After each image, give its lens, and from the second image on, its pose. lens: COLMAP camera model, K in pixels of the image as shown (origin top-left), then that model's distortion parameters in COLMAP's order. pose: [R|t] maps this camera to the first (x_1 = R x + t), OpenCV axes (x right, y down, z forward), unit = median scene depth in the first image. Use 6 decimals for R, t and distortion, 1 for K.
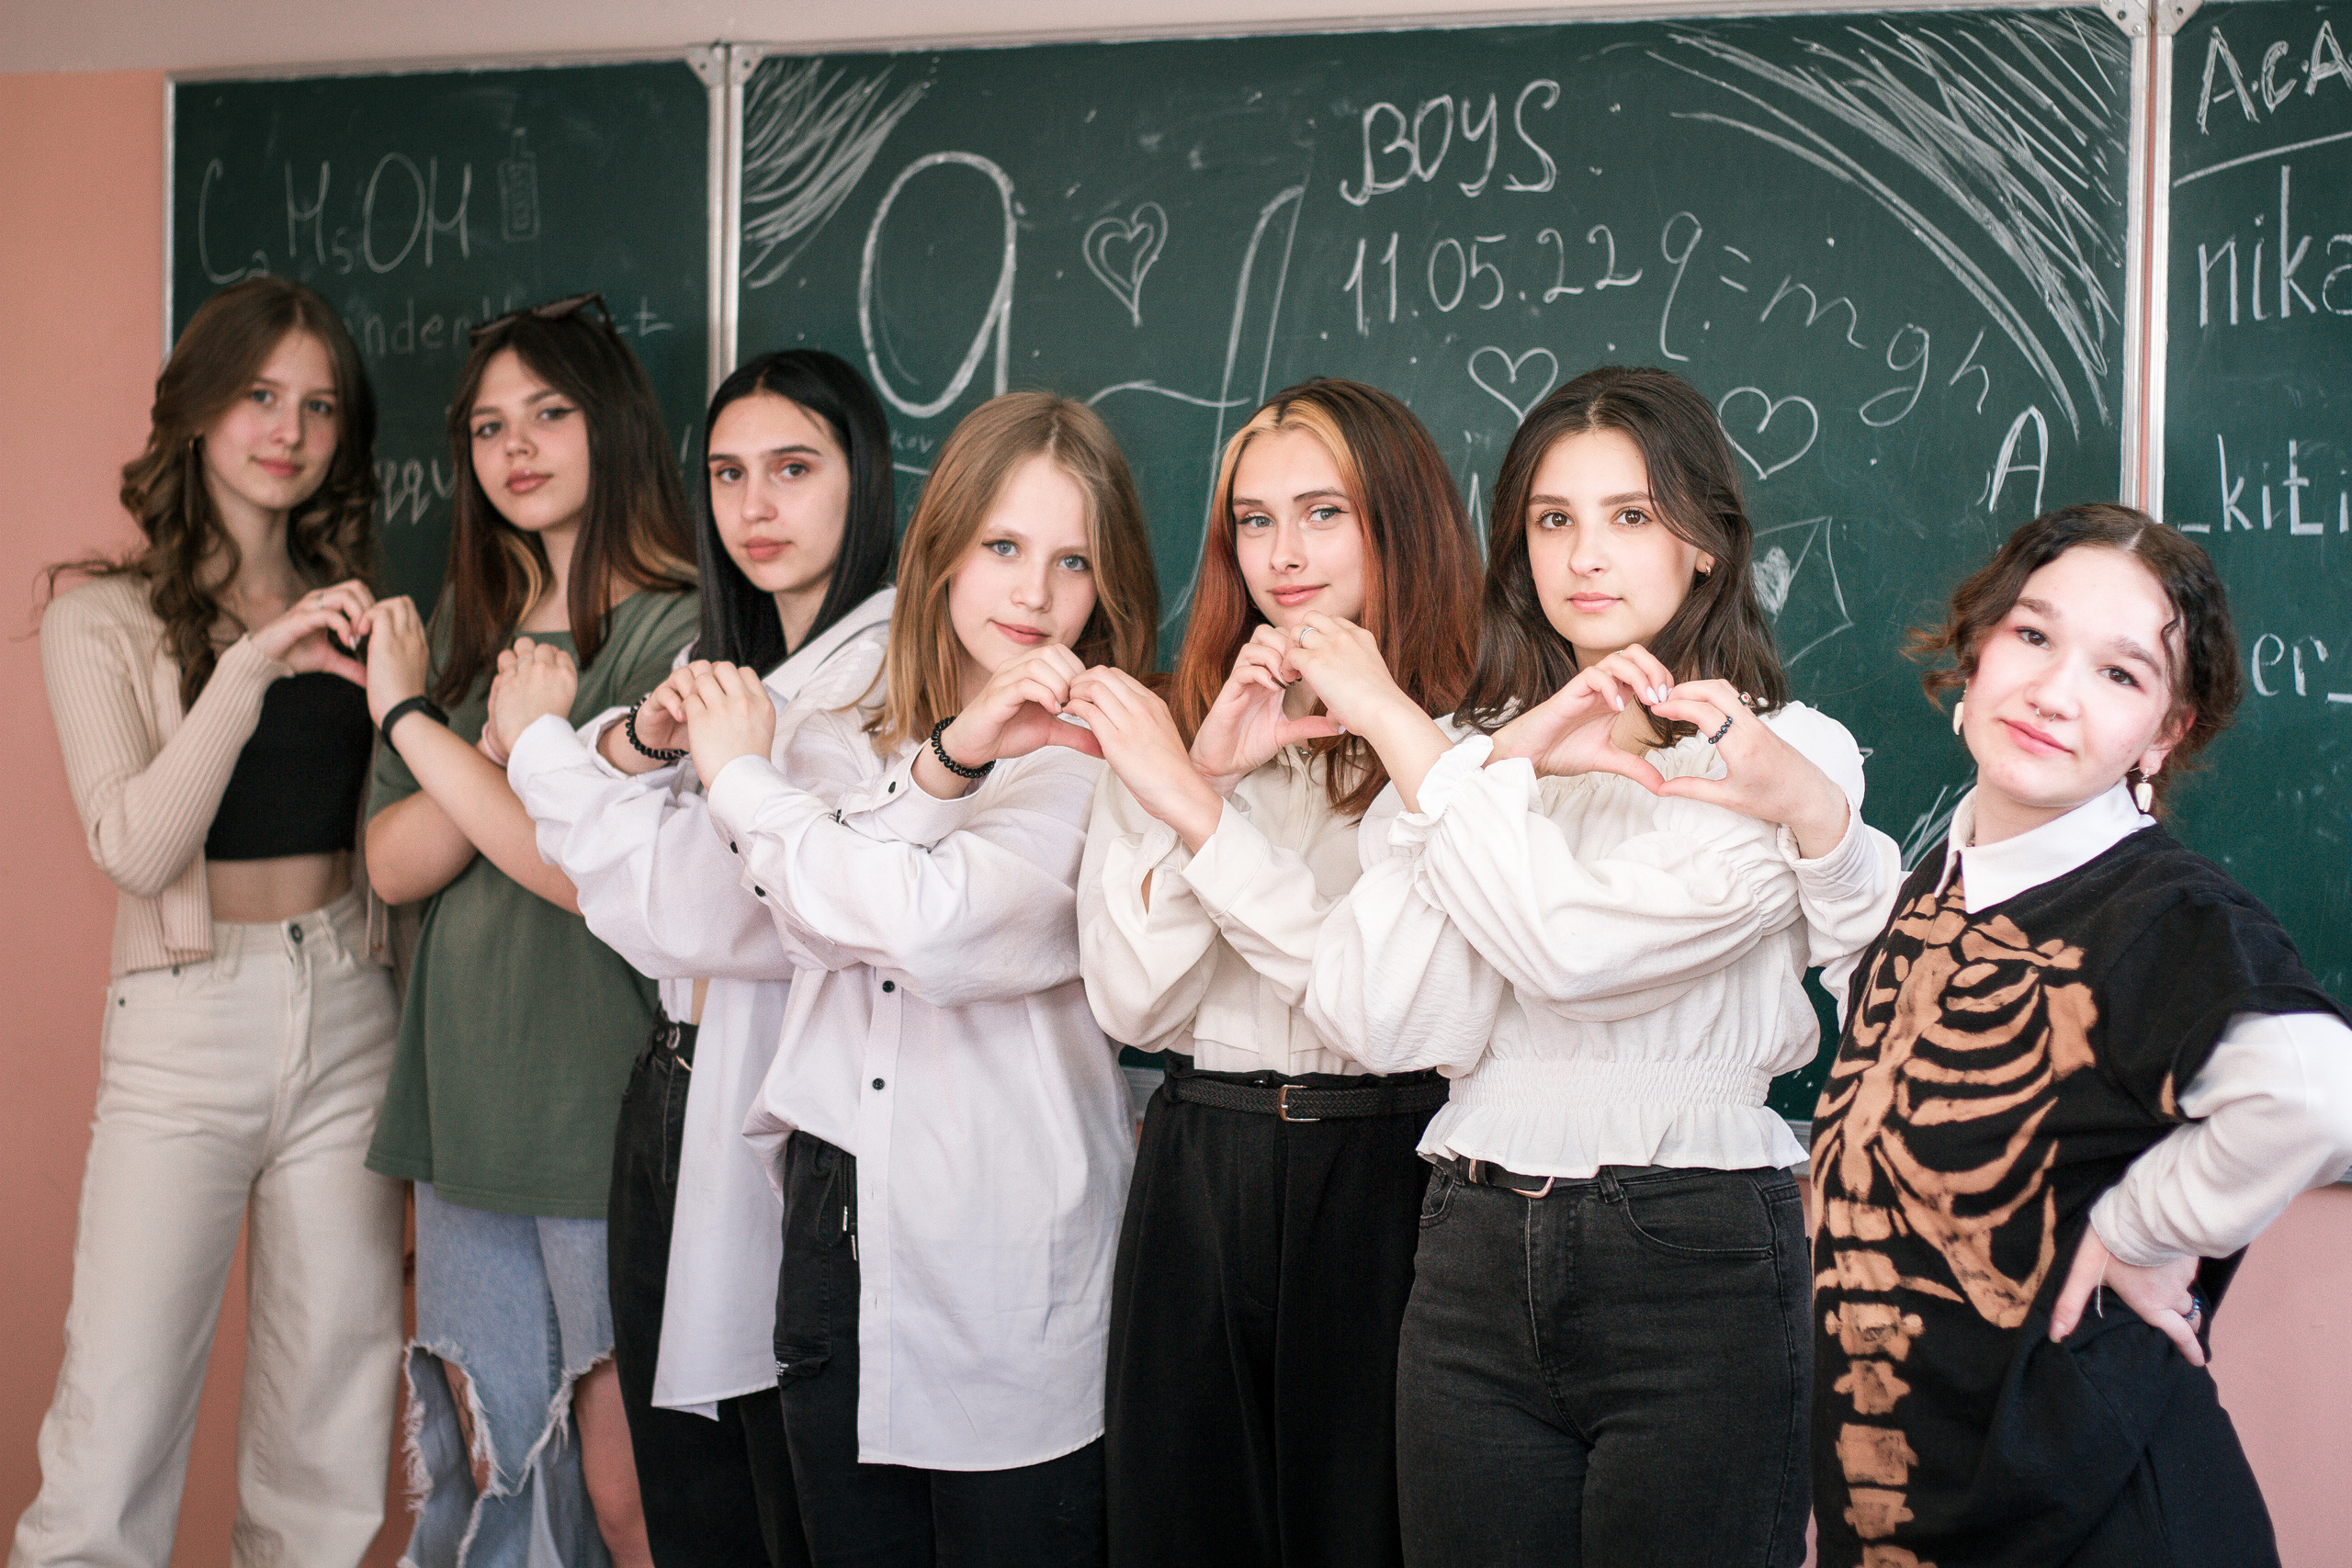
lens RADIAL K [[5576.6, 0, 1110.9], [0, 5576.6, 725.3], [0, 0, 1]] dist [-0.101923, 0.000000]
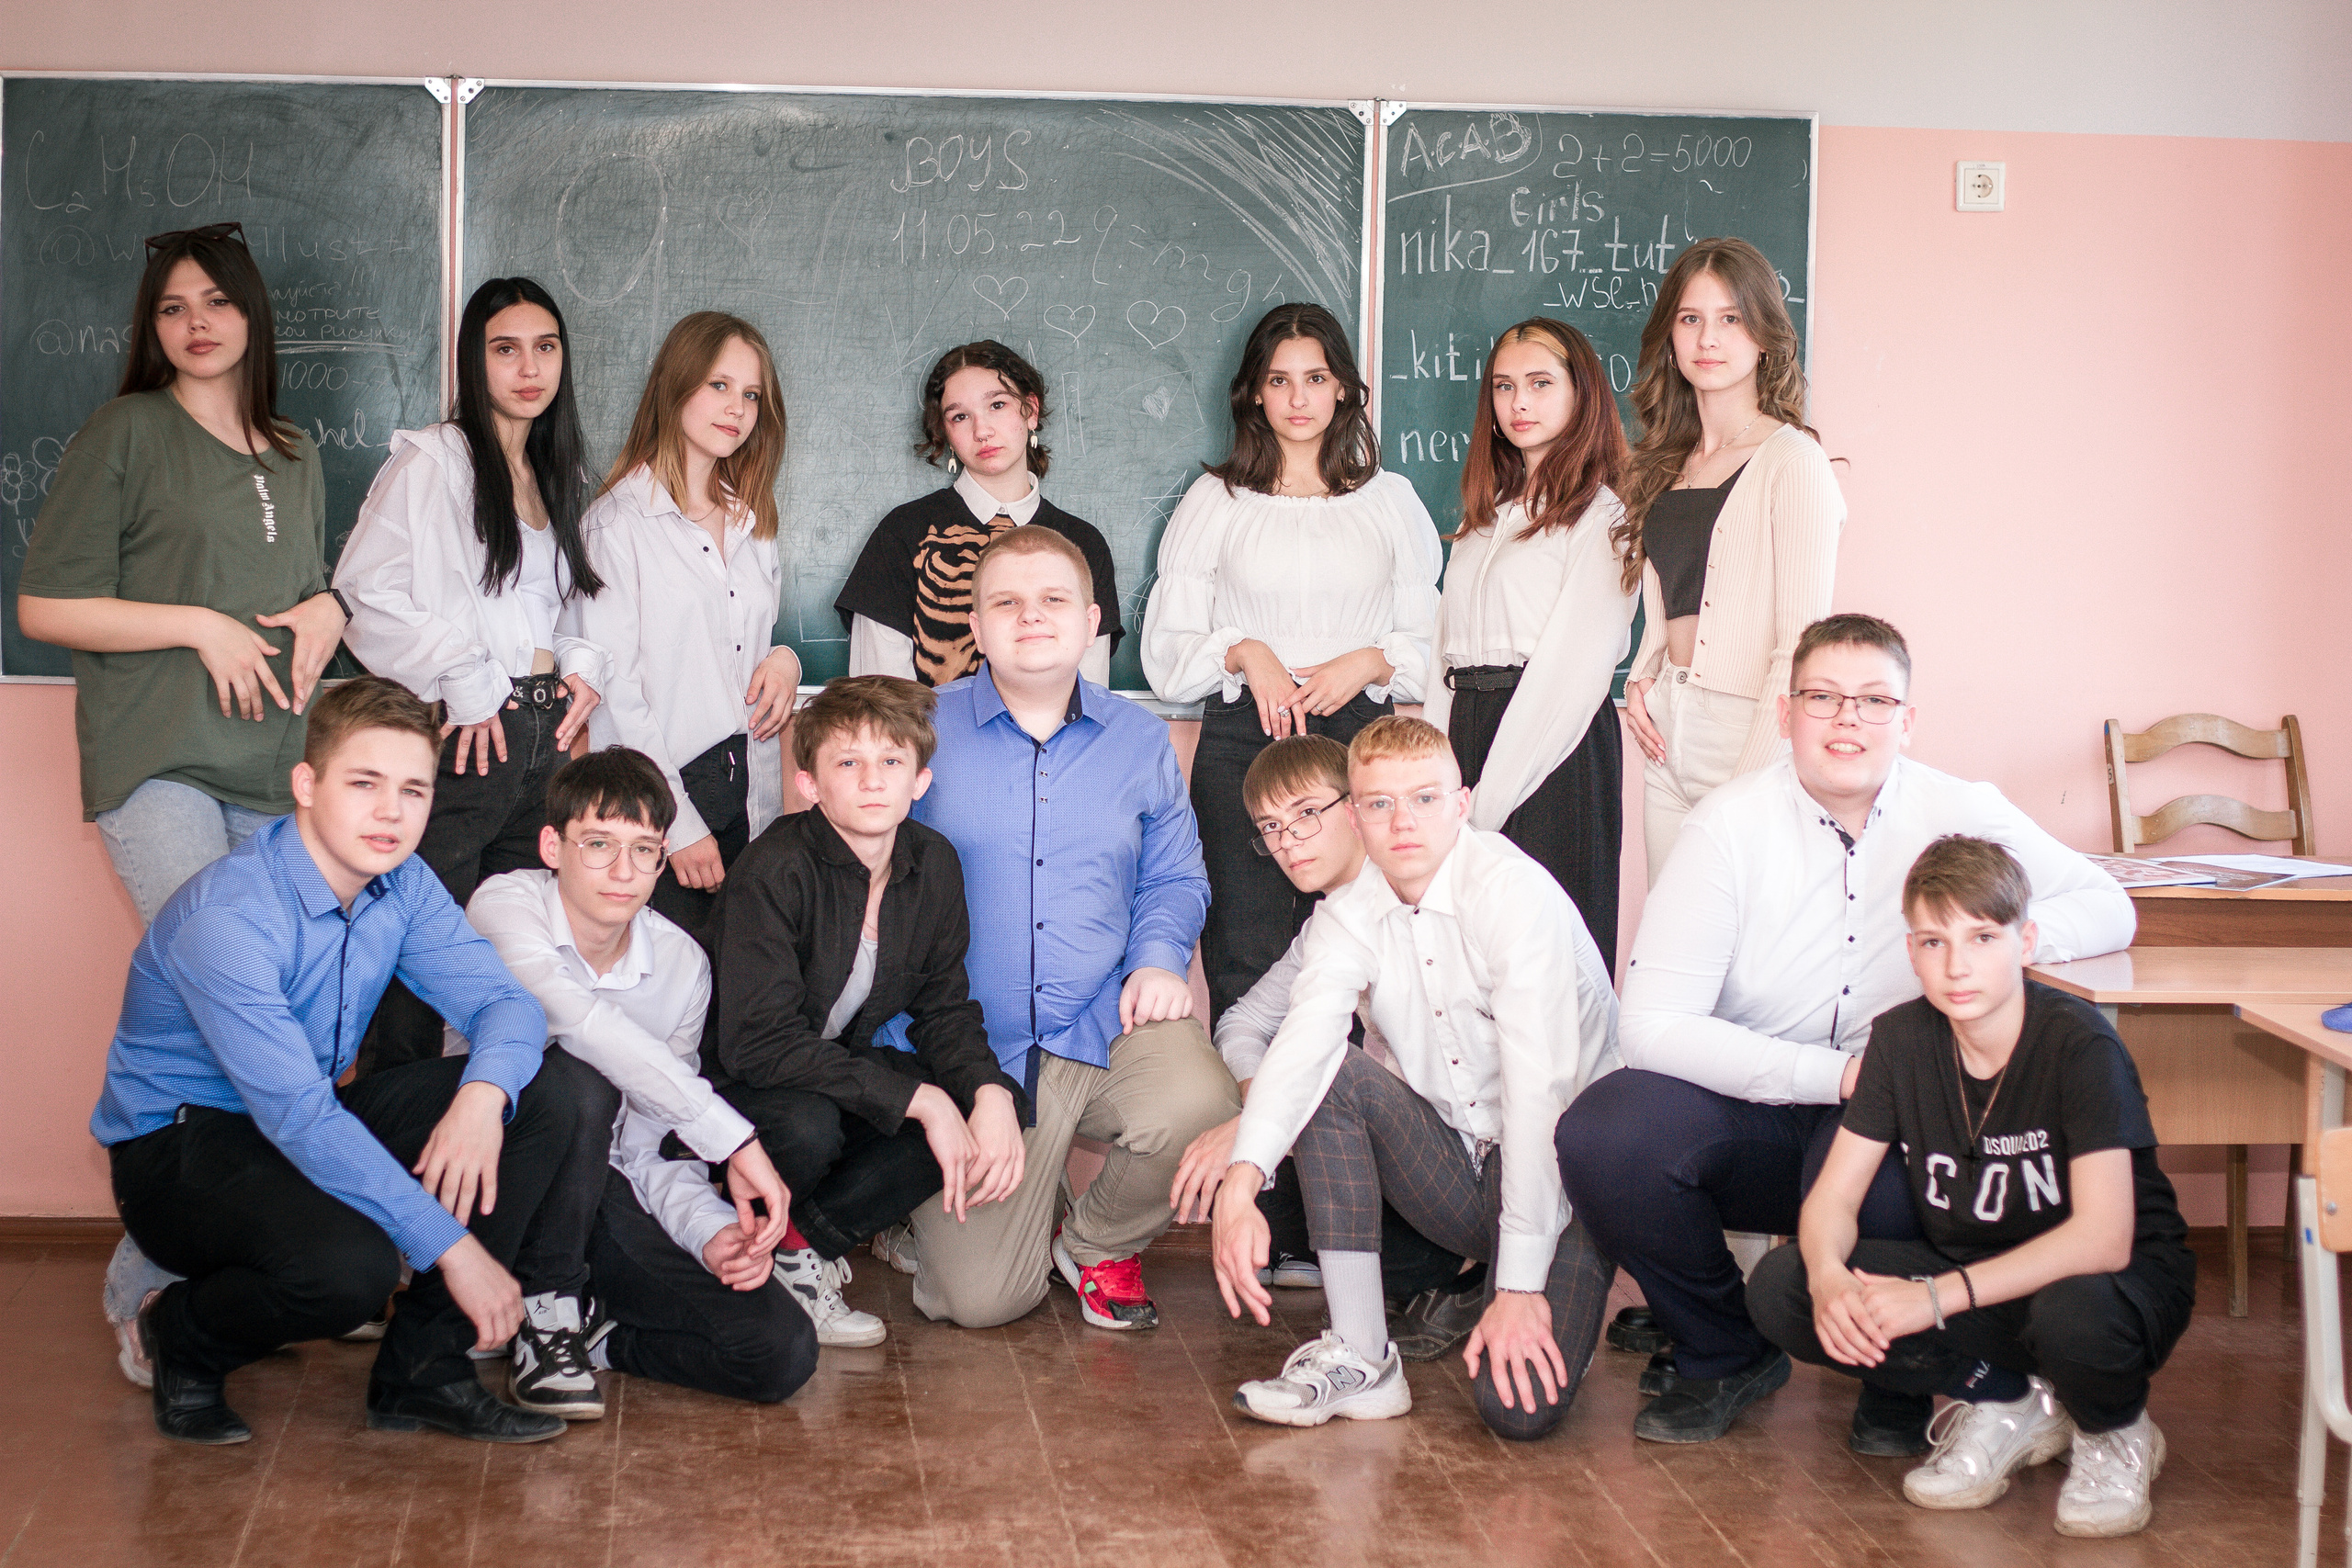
lens RADIAL K [[5576.6, 0, 1173.2], [0, 5576.6, 797.4], [0, 0, 1]] dist [-0.101923, 0.000000]
pose [[0.775772, -0.042100, 0.629608, -1.025468], [0.016502, 0.998784, 0.046453, 0.018581], [-0.630798, -0.025647, 0.775523, -0.445101]]
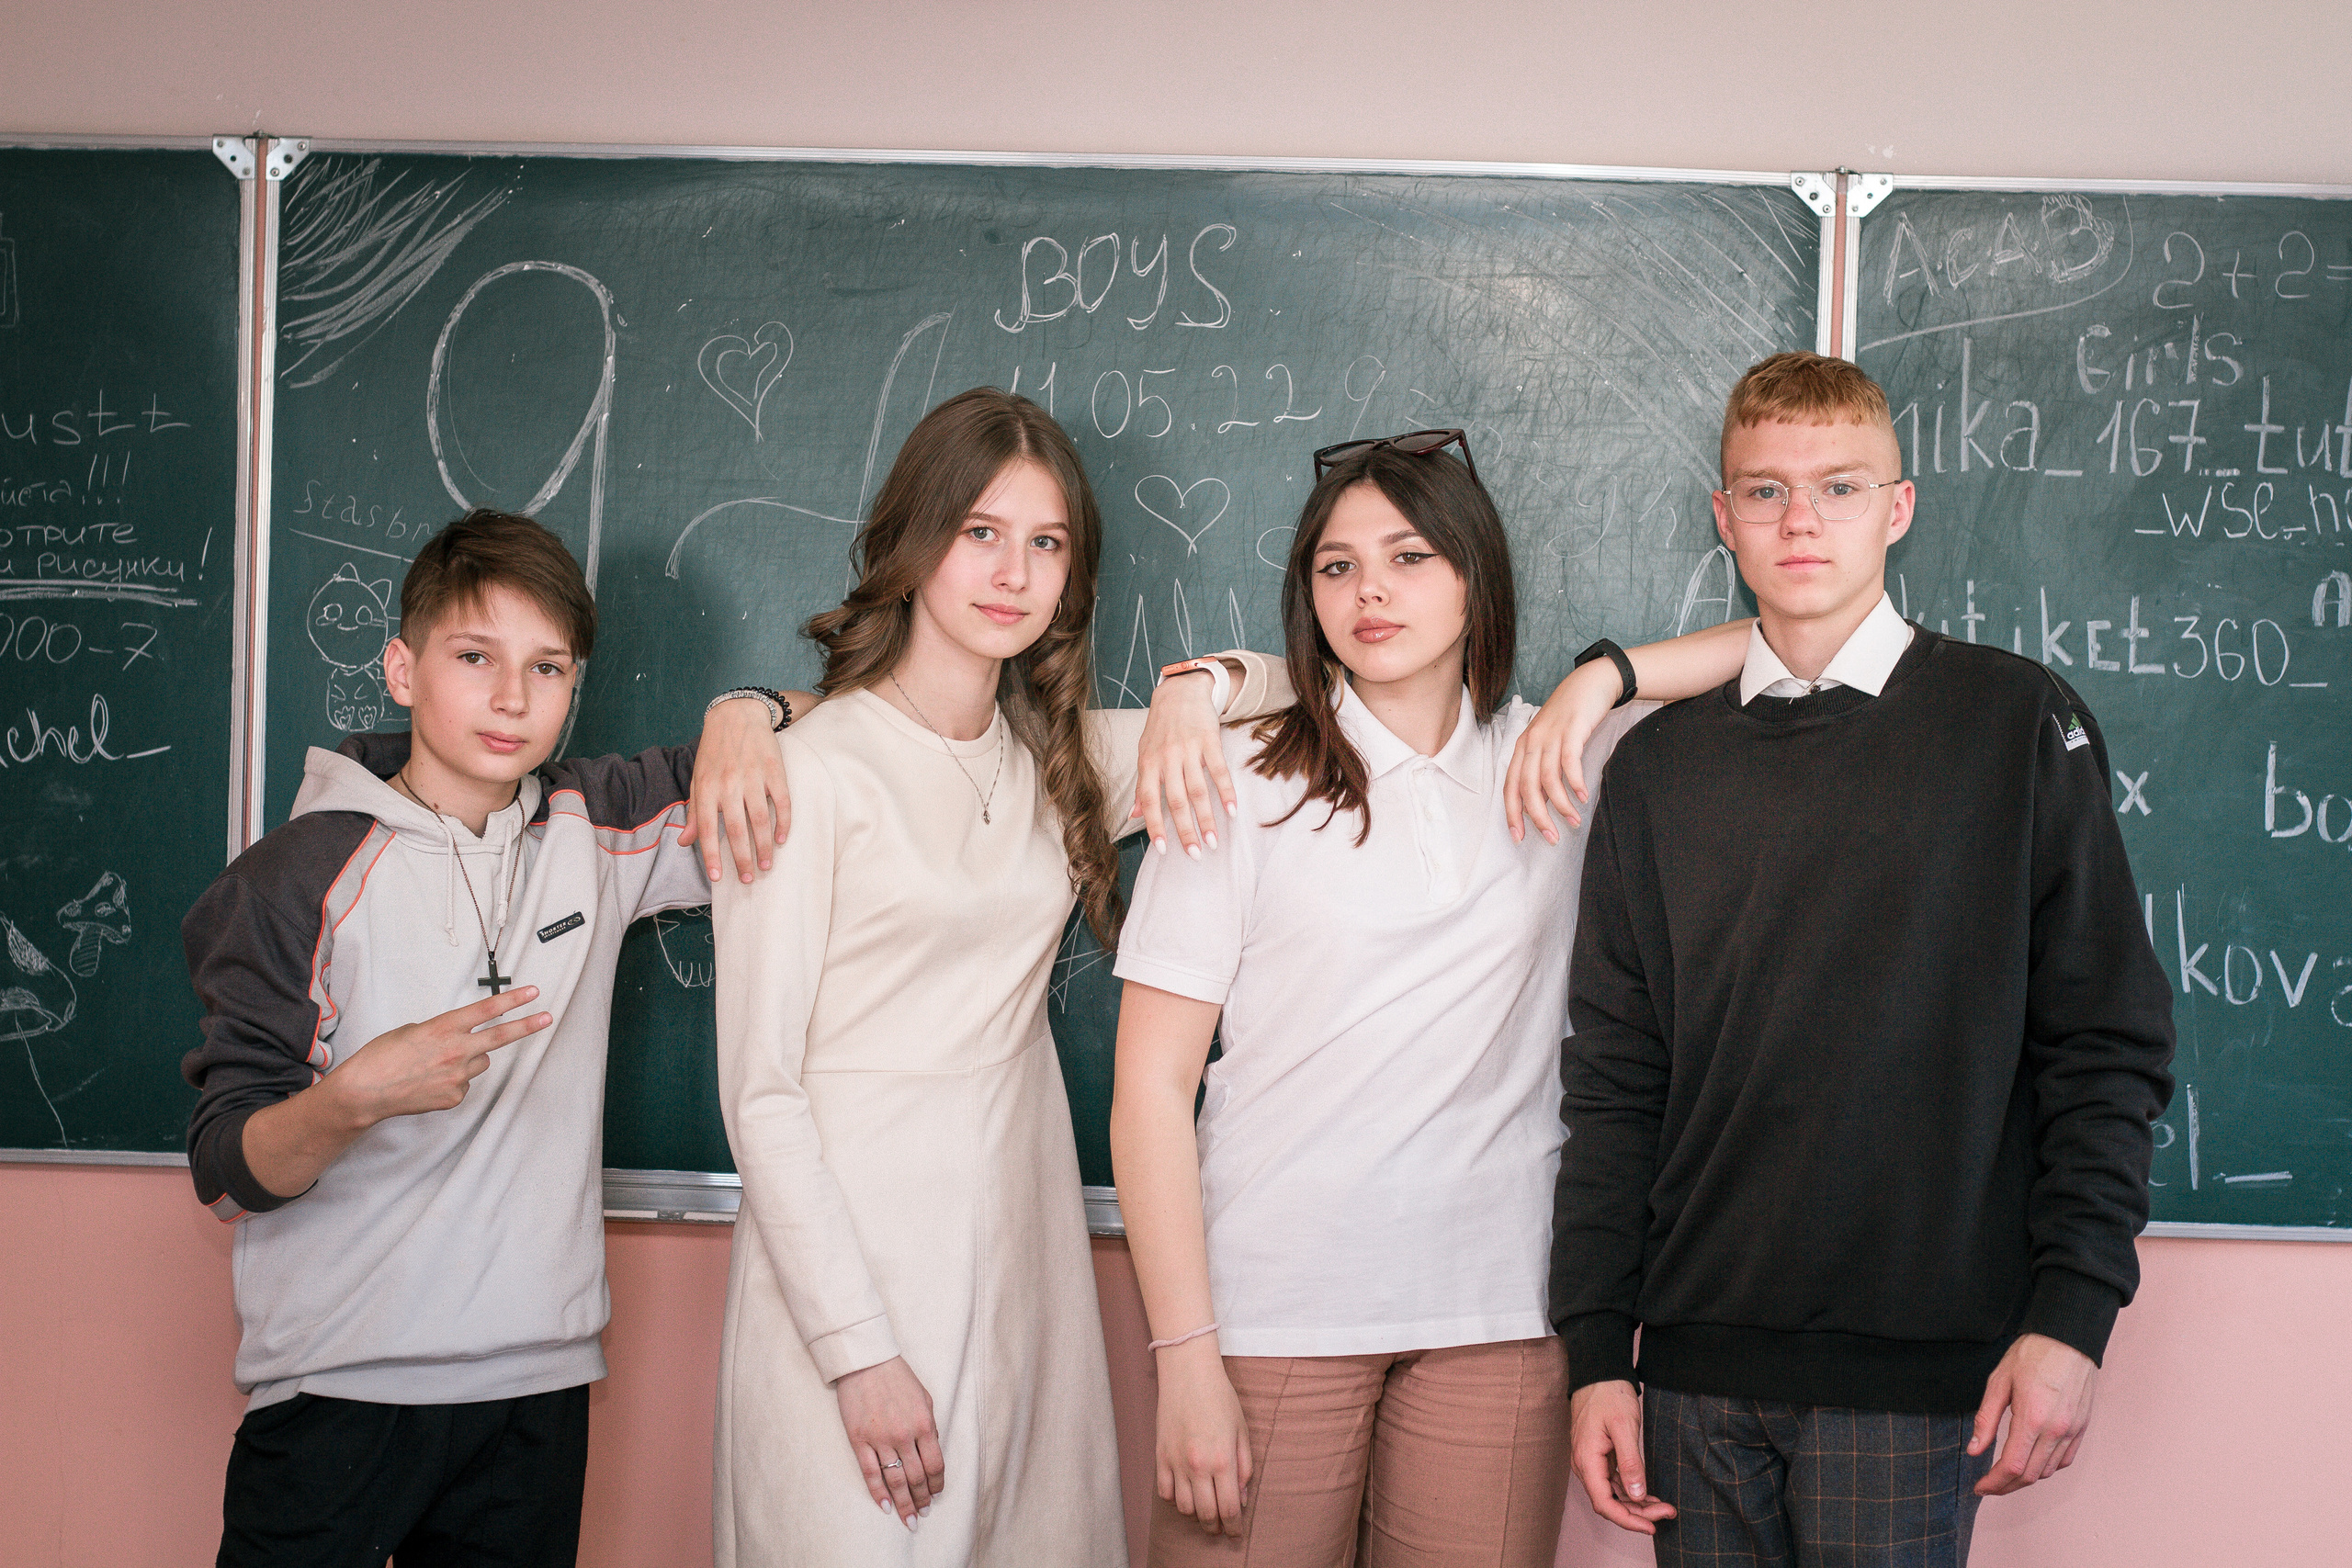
lens RADIAL K [[5576.6, 0, 1211.1], [0, 5576.6, 819.9], [0, 0, 1]] dist [-0.101923, 0.000000]
pose [[0.864648, -0.009160, 0.502295, -0.448472], [0.004611, 0.999936, 0.010298, -0.013434], [-0.502358, -0.006588, 0.864635, 0.084962]]
